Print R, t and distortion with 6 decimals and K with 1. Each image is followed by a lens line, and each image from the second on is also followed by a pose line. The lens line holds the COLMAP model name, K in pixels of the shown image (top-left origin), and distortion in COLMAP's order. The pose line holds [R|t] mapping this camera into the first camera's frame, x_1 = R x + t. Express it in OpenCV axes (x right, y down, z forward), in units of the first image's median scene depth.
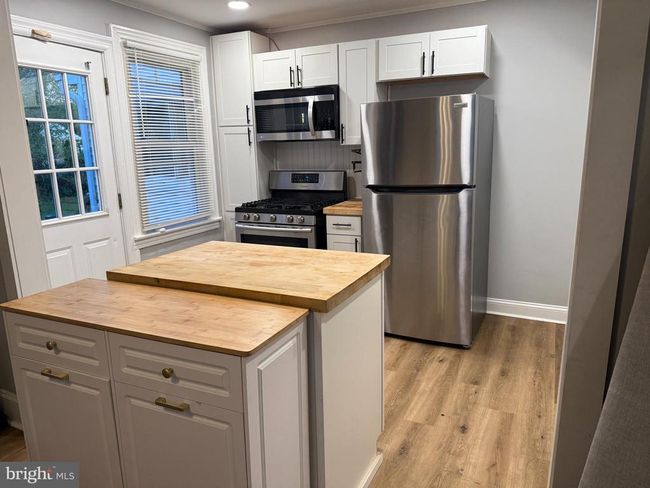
lens RADIAL K [[452.4, 0, 327.3], [0, 452.4, 243.0], [0, 0, 1]] dist [0.101025, -0.179394]
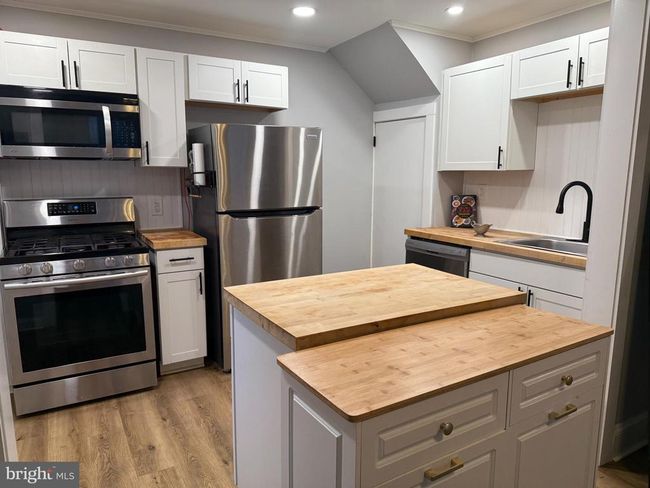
lens RADIAL K [[452.4, 0, 327.3], [0, 452.4, 243.0], [0, 0, 1]] dist [0.101025, -0.179394]
pose [[0.564712, -0.101430, 0.819031, -0.521362], [0.154570, 0.987856, 0.015763, -0.042813], [-0.810684, 0.117696, 0.573532, 0.289407]]
